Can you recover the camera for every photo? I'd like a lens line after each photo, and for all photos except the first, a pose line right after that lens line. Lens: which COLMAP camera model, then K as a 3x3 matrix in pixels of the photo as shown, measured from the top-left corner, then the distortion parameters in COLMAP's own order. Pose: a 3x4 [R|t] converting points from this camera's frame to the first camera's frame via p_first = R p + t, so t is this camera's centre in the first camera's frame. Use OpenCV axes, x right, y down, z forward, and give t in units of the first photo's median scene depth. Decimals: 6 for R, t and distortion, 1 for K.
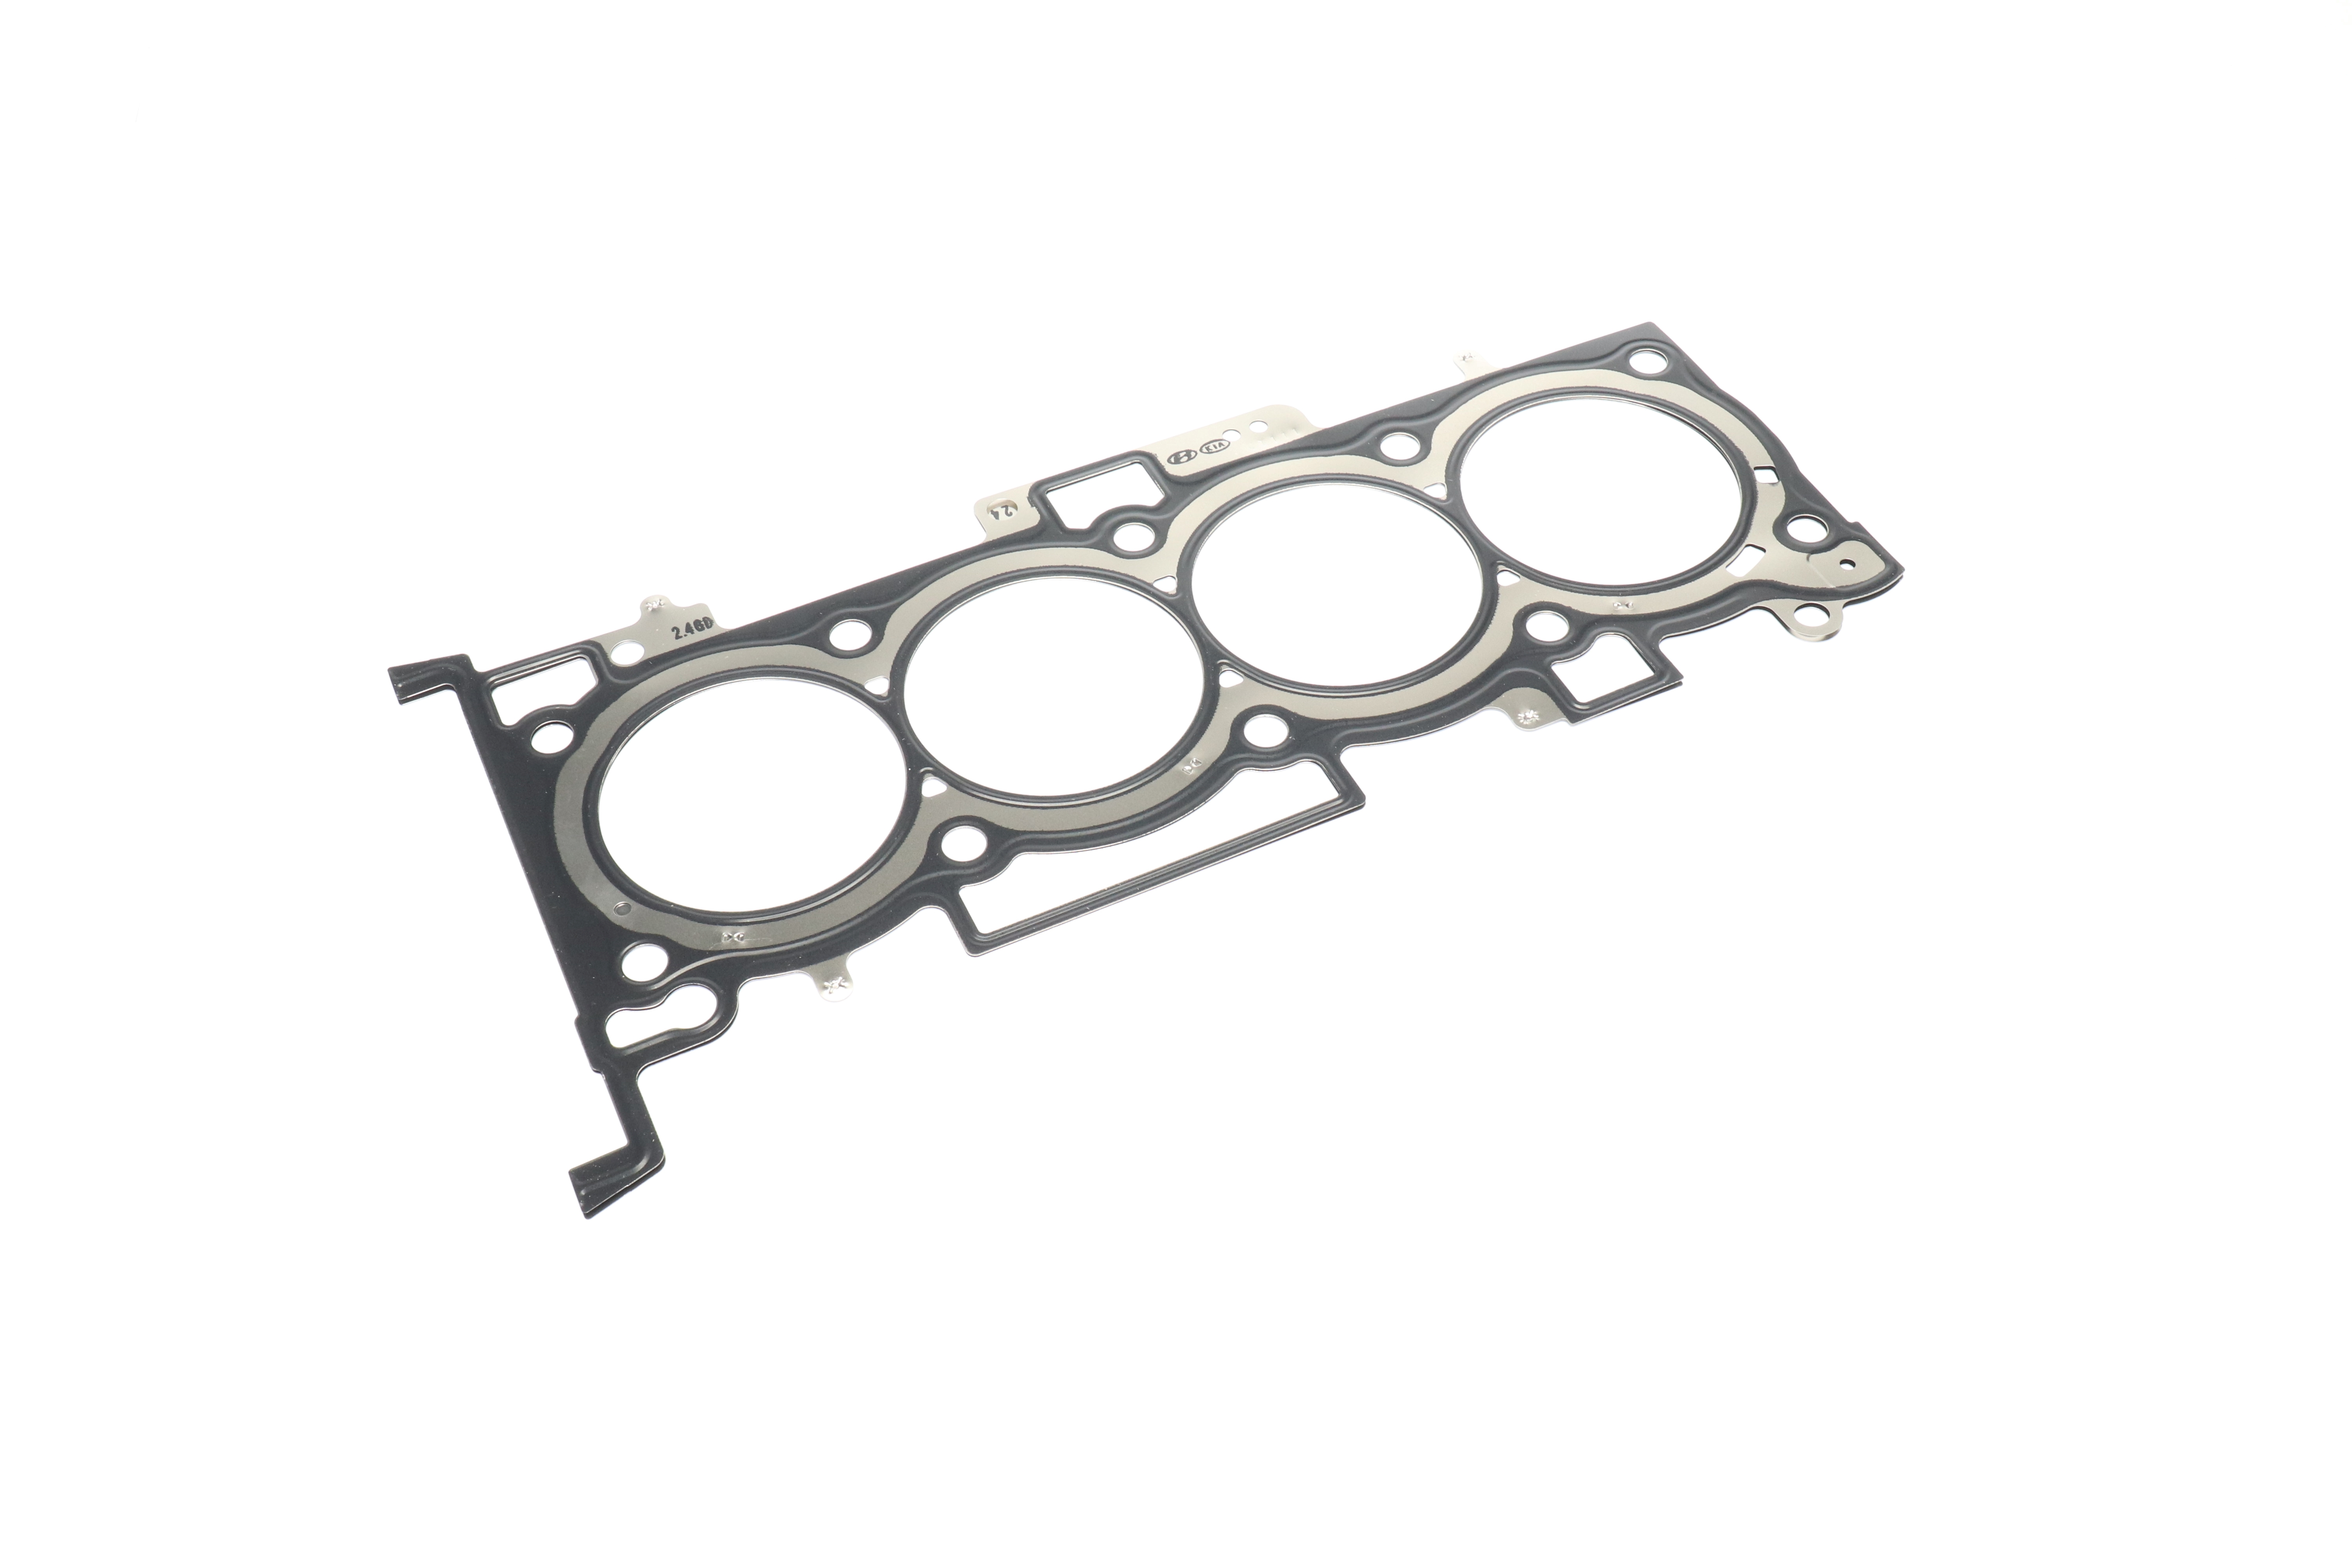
lens RADIAL K [[2499.2, 0, 1163.0], [0, 2499.2, 776.8], [0, 0, 1]] dist [-0.084048, 0.000000]
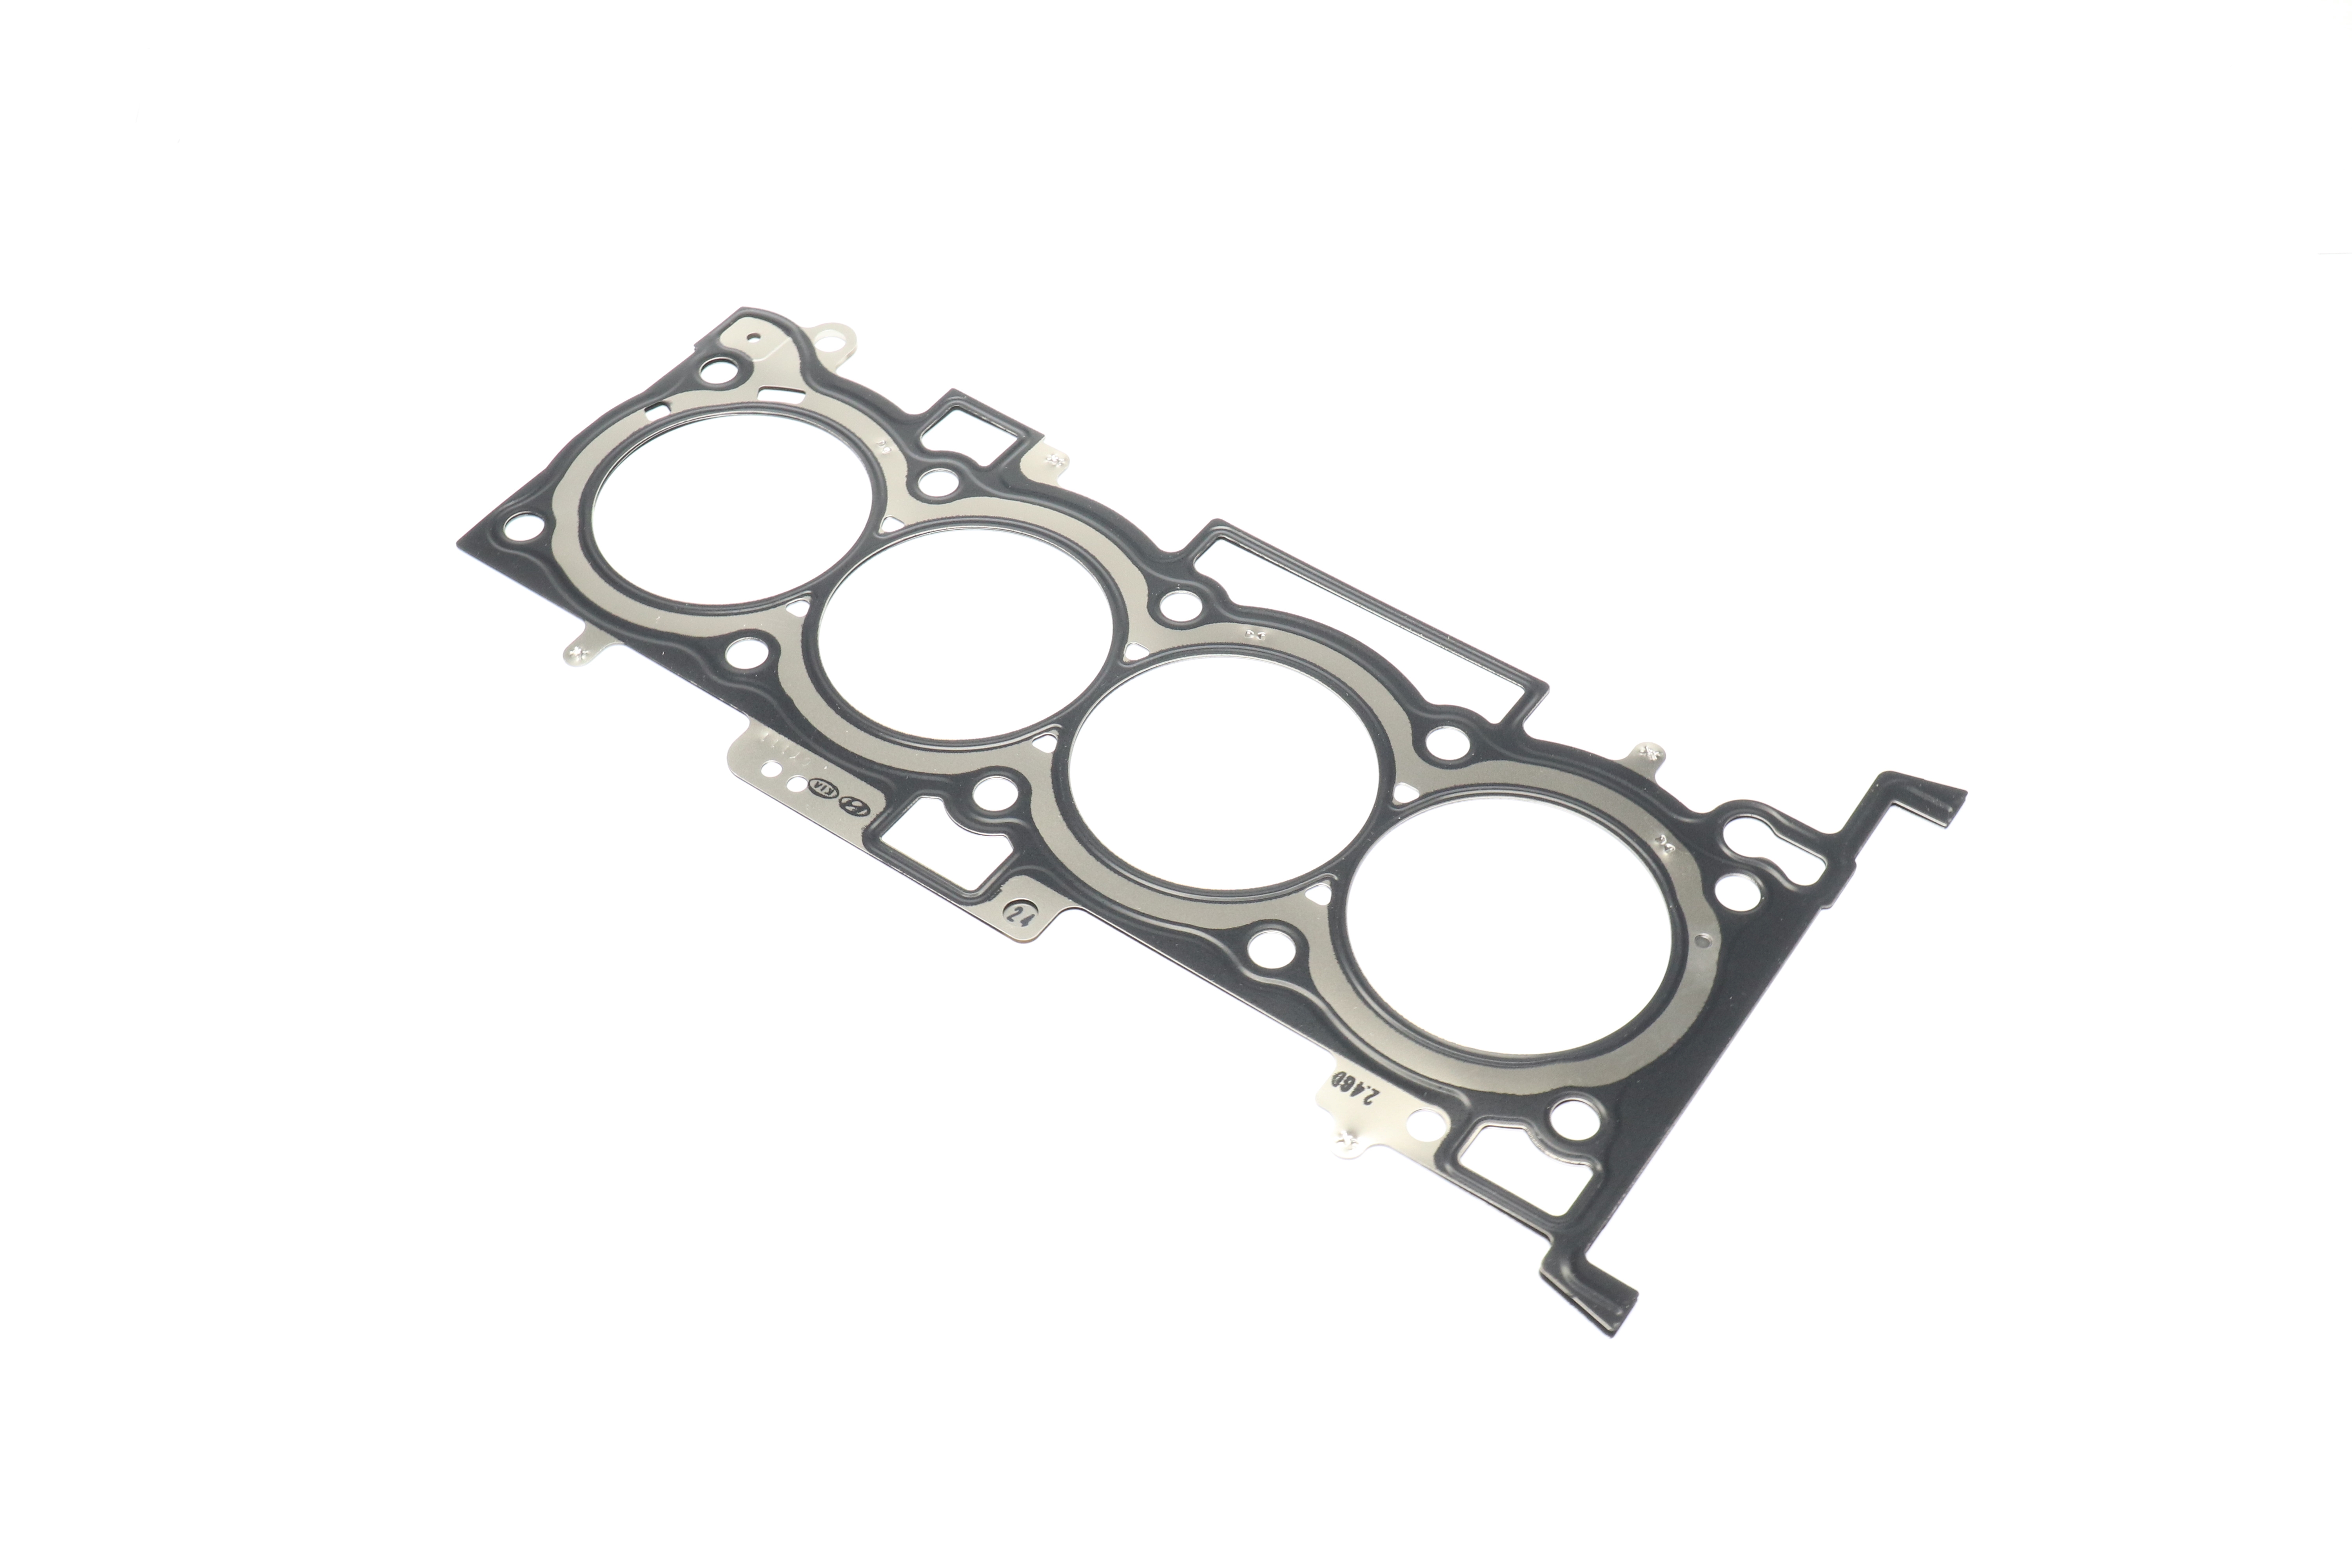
lens RADIAL K [[2499.2, 0, 1159.0], [0, 2499.2, 784.1], [0, 0, 1]] dist [-0.084048, 0.000000]
pose [[-0.489941, -0.642570, 0.589119, -0.600926], [0.666663, 0.159264, 0.728145, -0.752442], [-0.561710, 0.749492, 0.350348, 0.675420]]
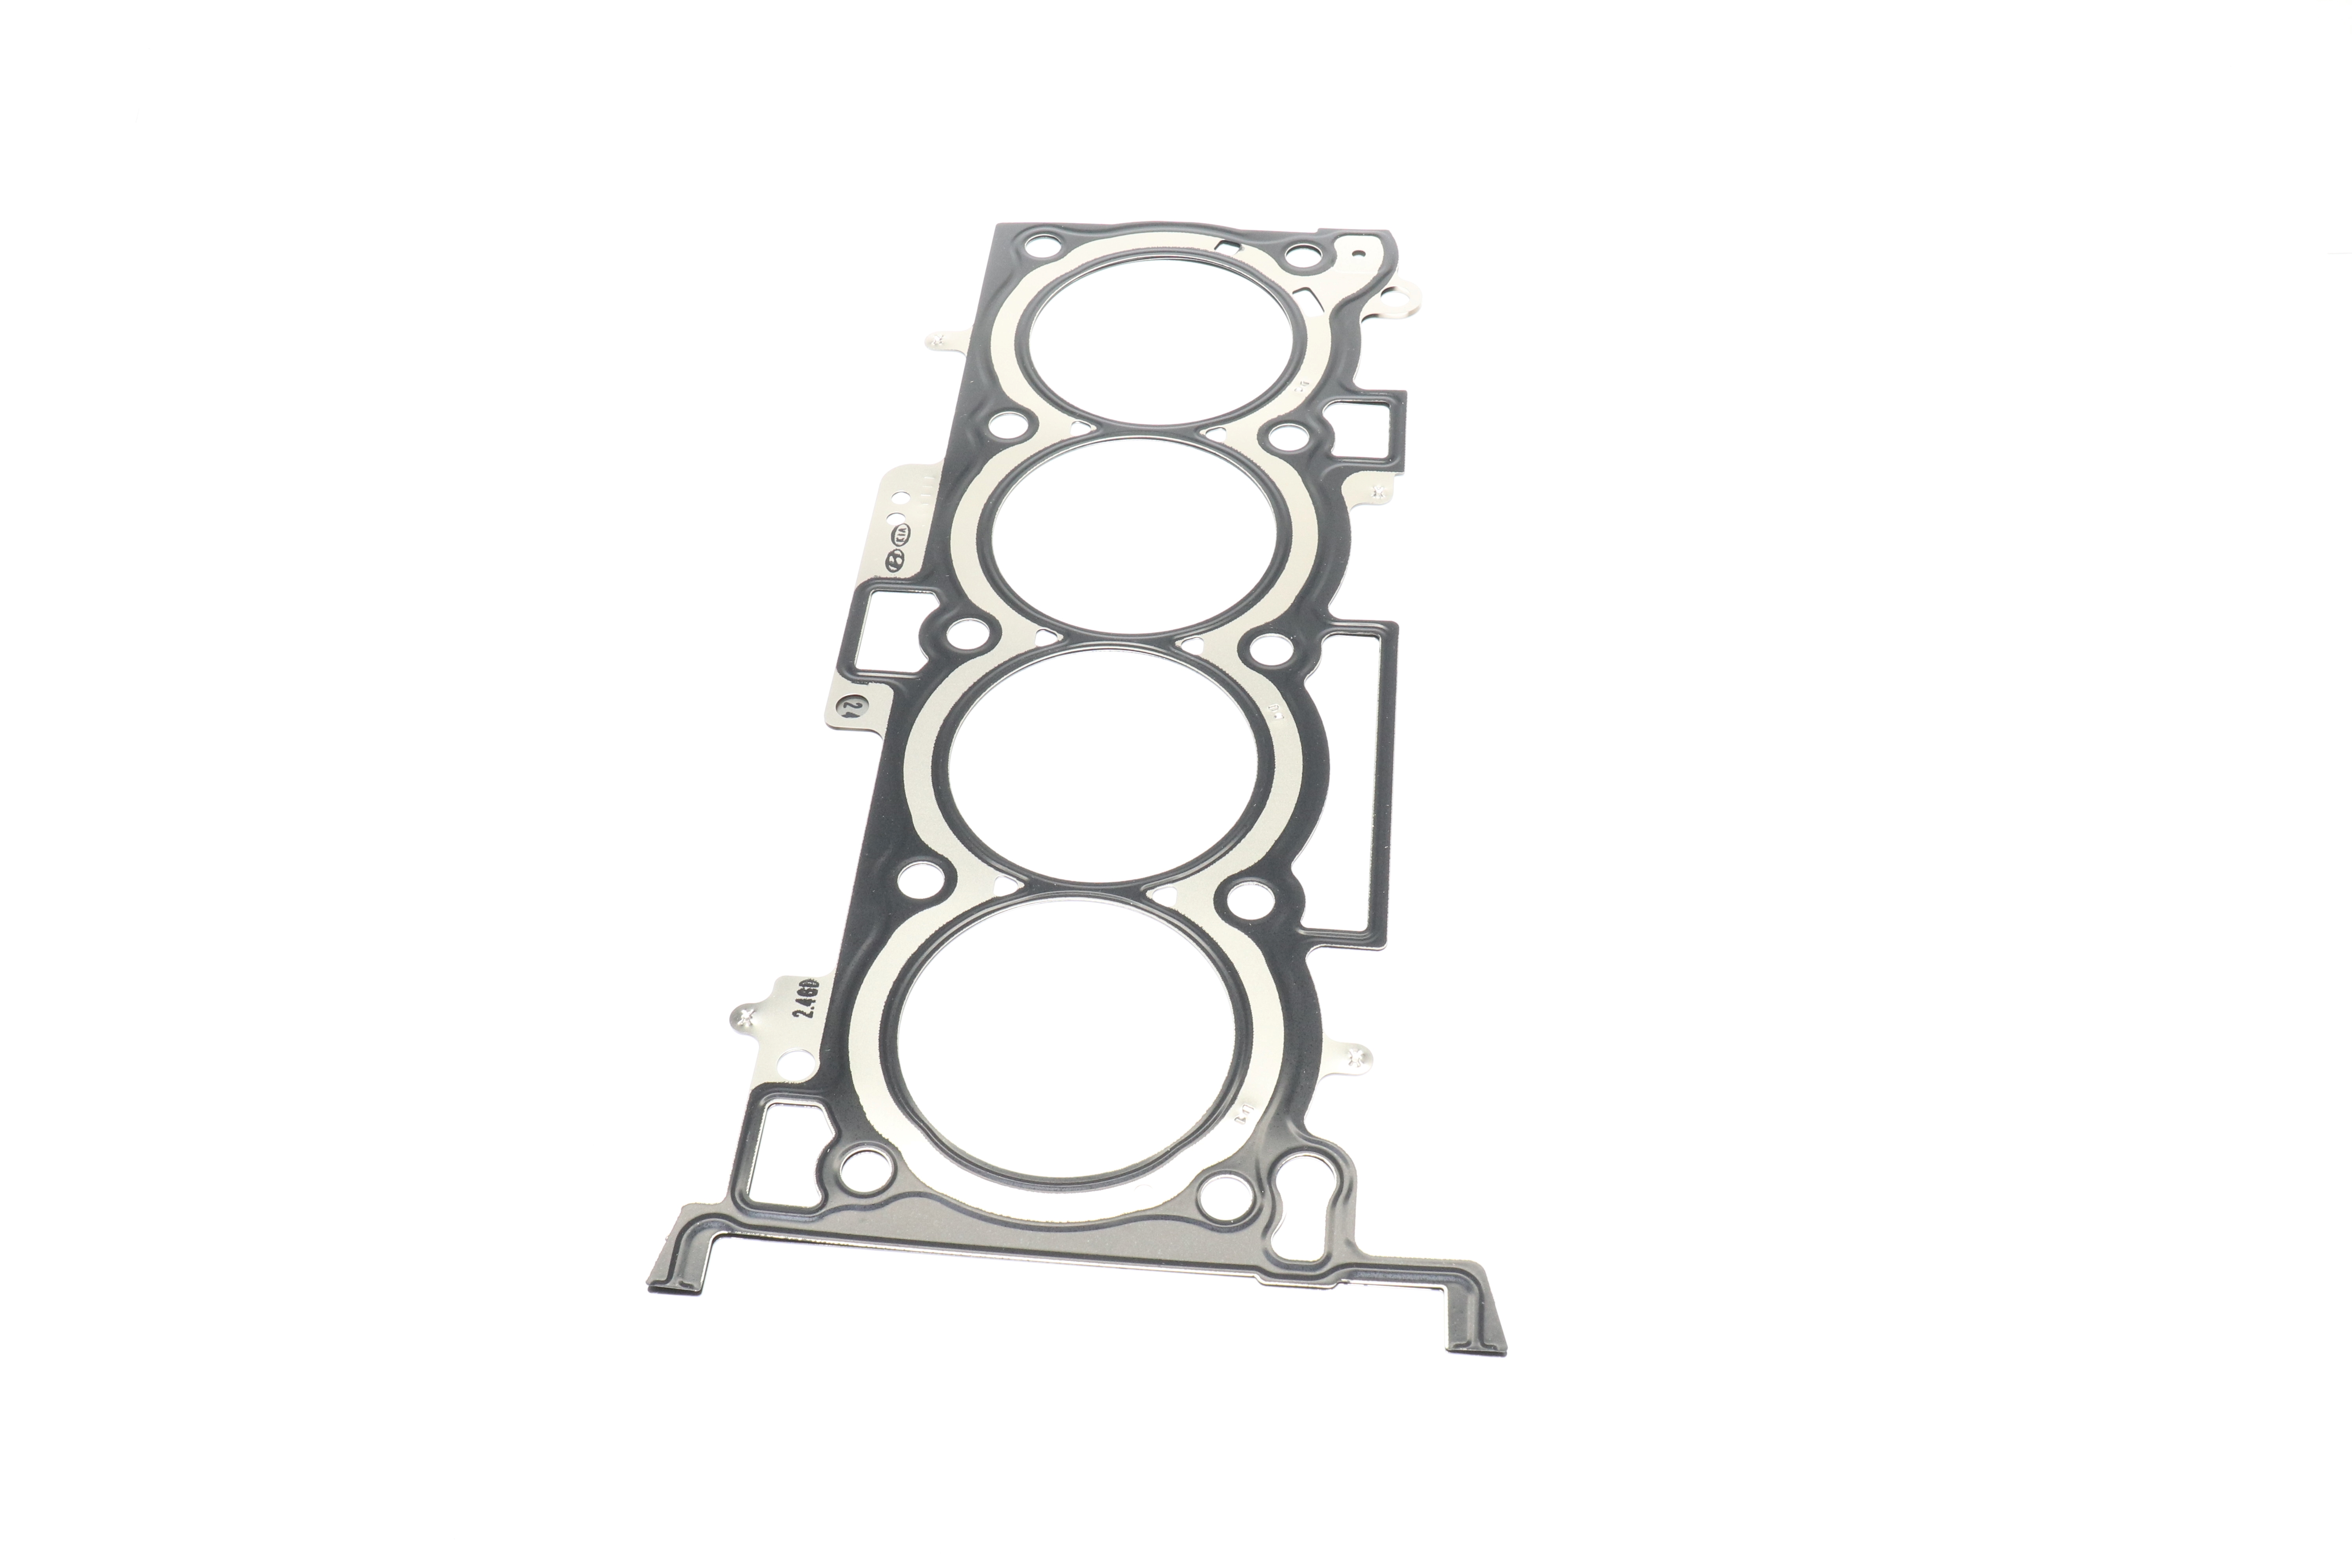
lens RADIAL K [[2499.2, 0, 1164.7], [0, 2499.2, 786.3], [0, 0, 1]] dist [-0.084048, 0.000000]
pose [[0.501351, -0.644582, 0.577202, -0.594172], [0.651231, 0.720337, 0.238774, -0.245199], [-0.569689, 0.256182, 0.780913, 0.229475]]
